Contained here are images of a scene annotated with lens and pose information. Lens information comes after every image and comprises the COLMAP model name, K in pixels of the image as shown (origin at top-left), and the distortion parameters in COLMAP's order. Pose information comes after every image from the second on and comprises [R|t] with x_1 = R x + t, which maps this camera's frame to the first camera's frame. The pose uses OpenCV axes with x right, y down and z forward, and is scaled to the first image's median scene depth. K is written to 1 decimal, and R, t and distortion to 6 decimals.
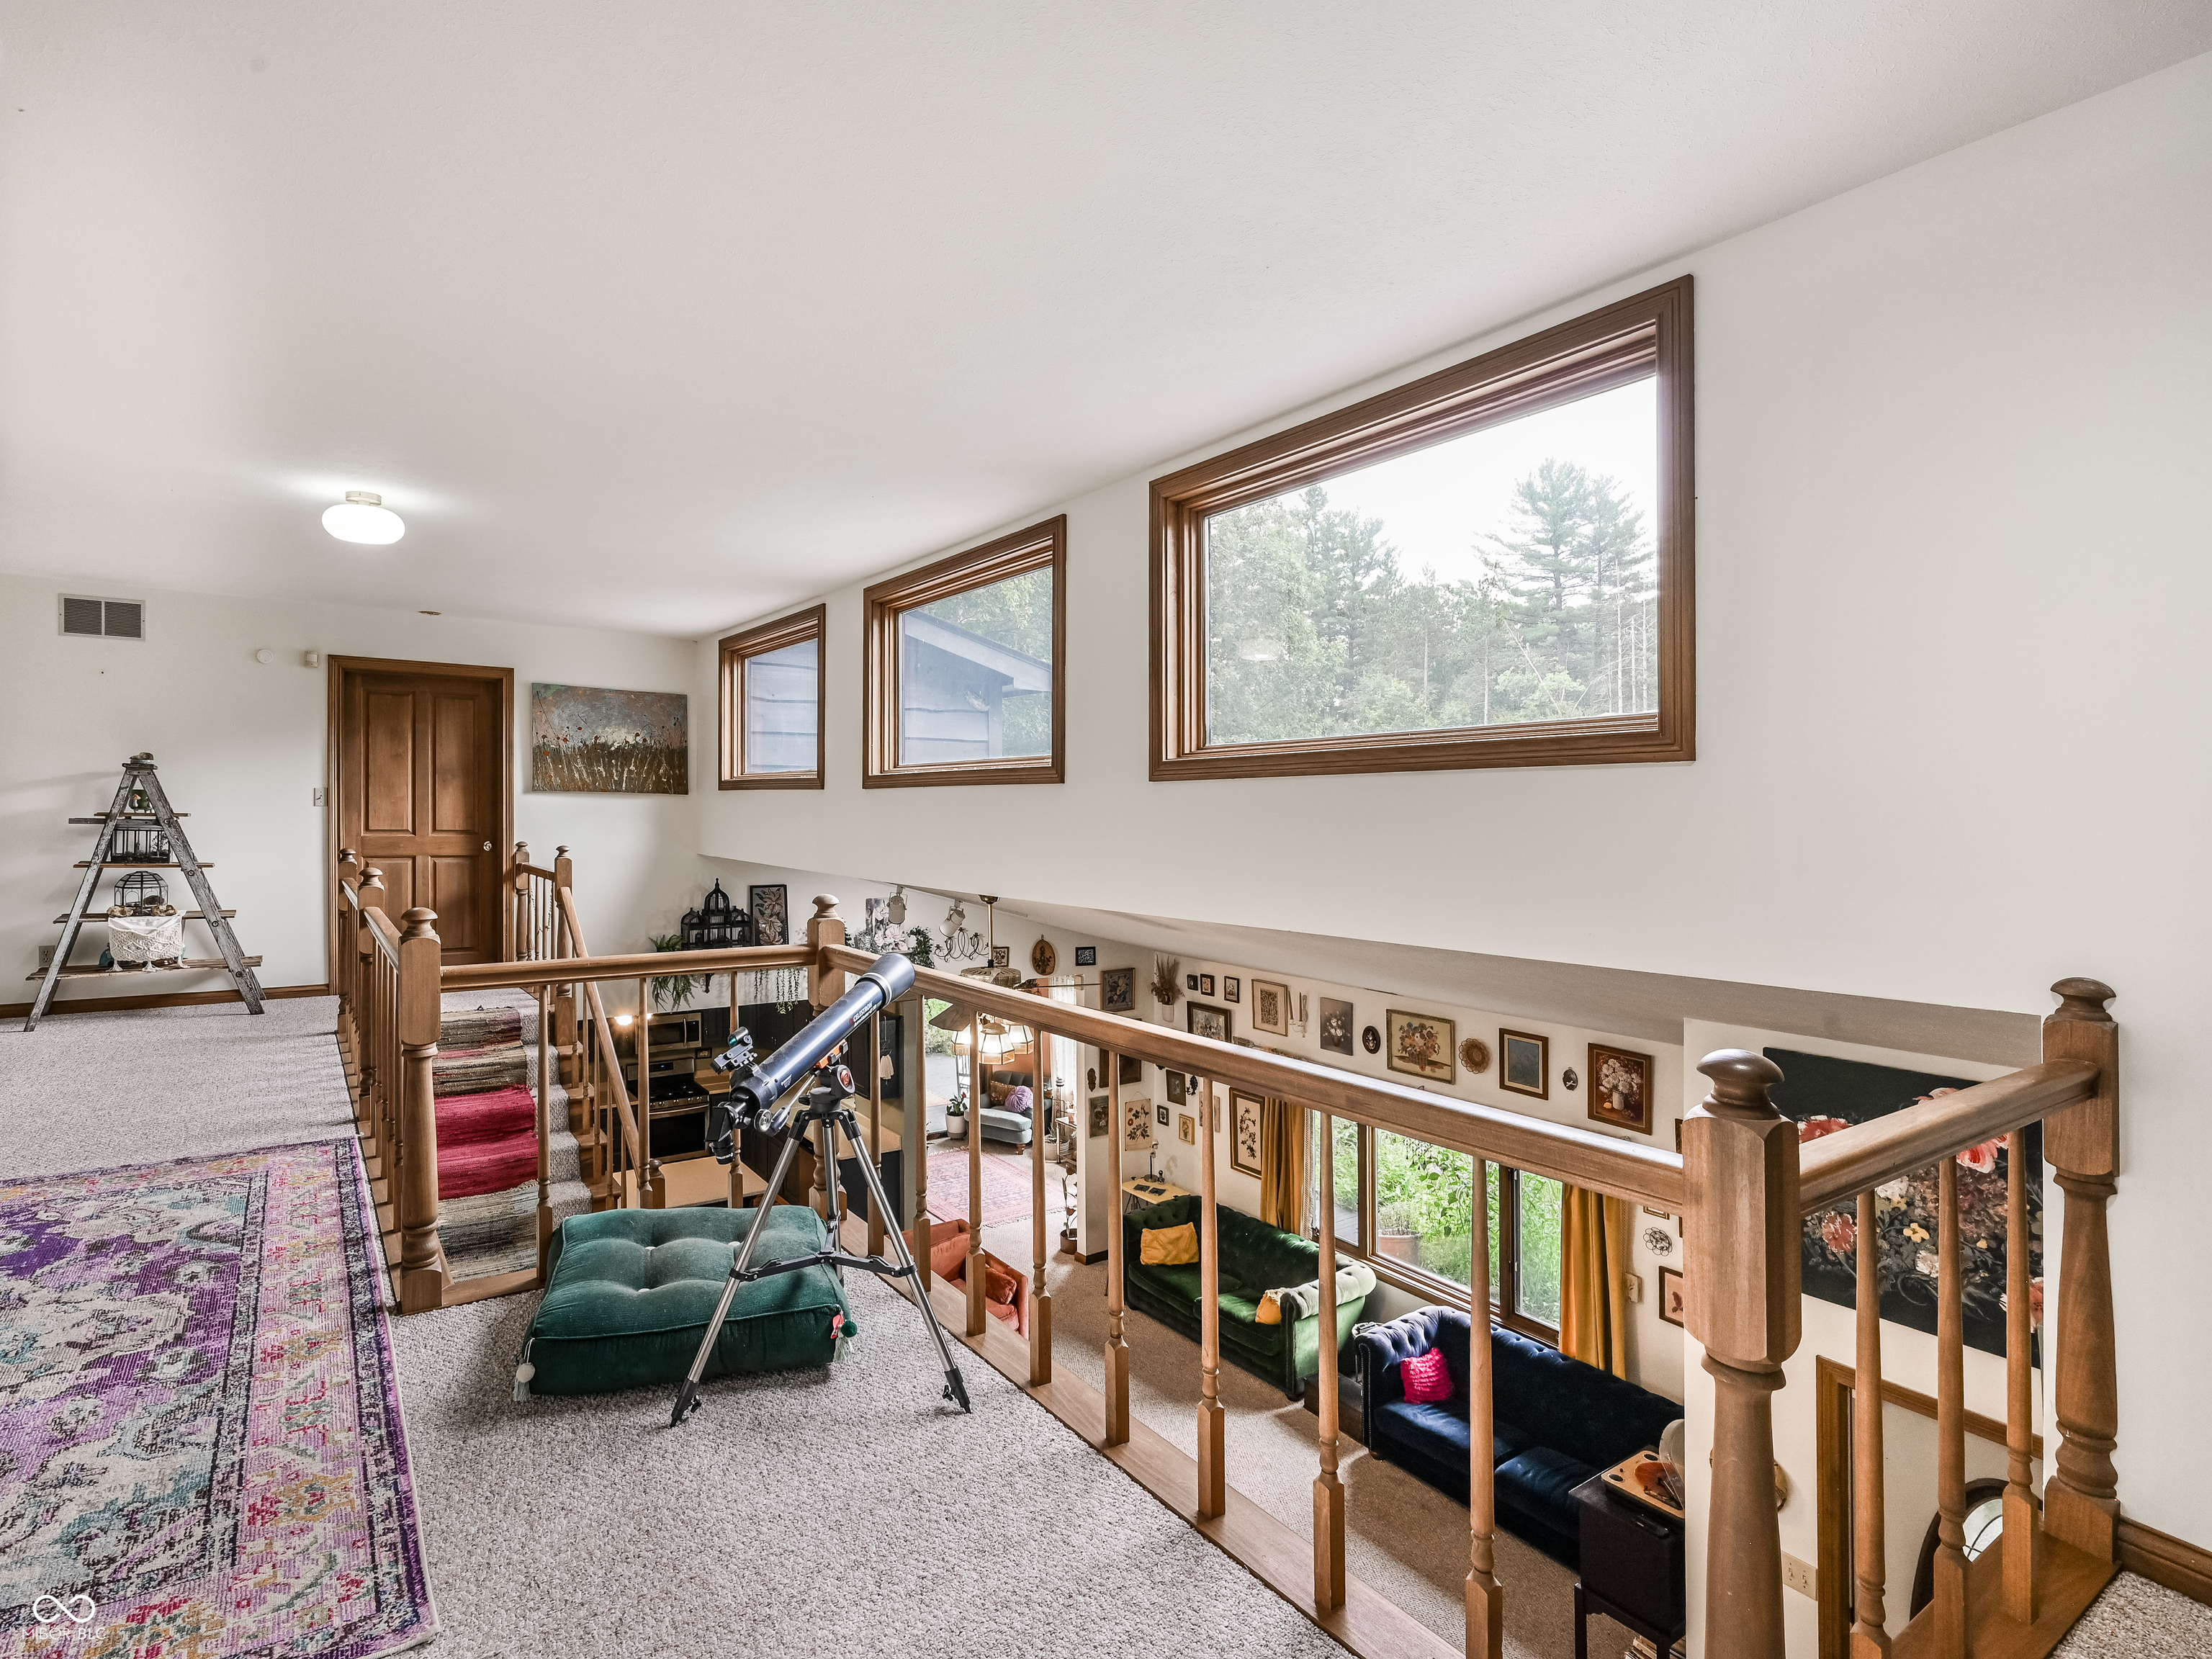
lens RADIAL K [[1081.8, 0, 981.4], [0, 1081.8, 840.5], [0, 0, 1]] dist [0.003537, -0.000018]
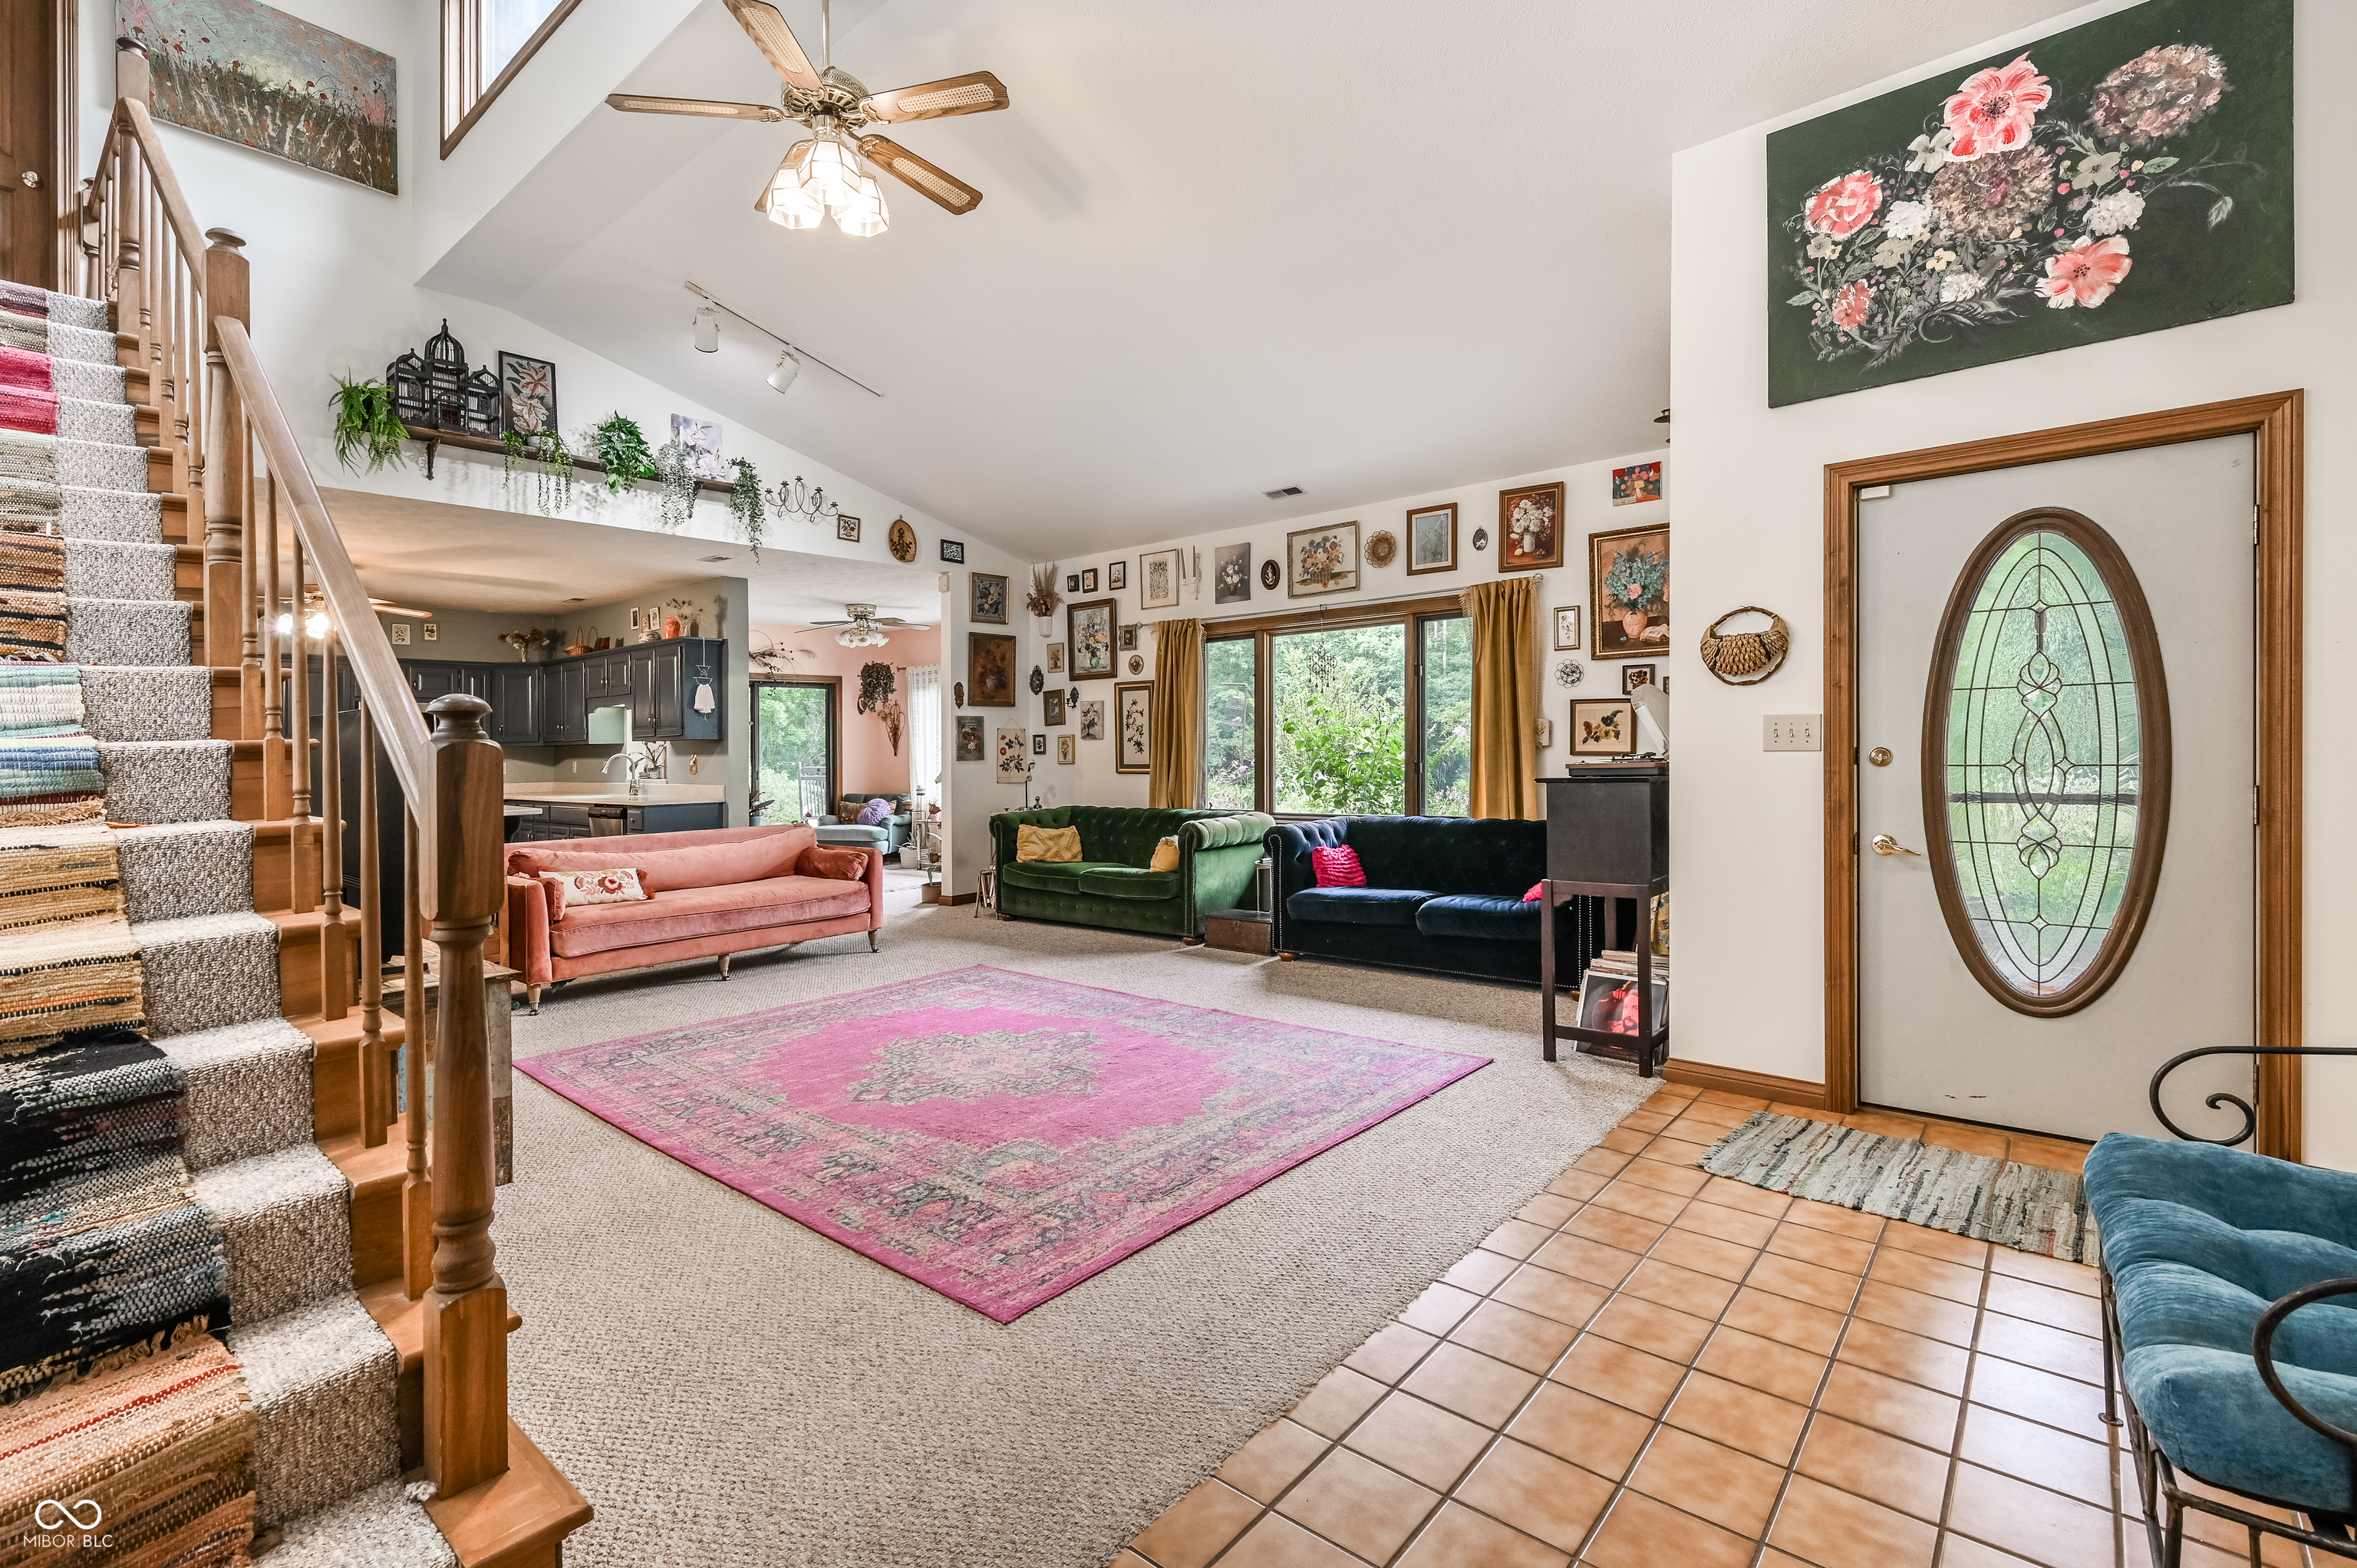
lens RADIAL K [[1067.5, 0, 1172.6], [0, 1067.5, 748.4], [0, 0, 1]] dist [-0.000146, 0.000756]
pose [[0.953739, 0.001166, 0.300632, 0.009468], [-0.002839, 0.999983, 0.005128, 0.323769], [-0.300621, -0.005744, 0.953726, 0.159994]]
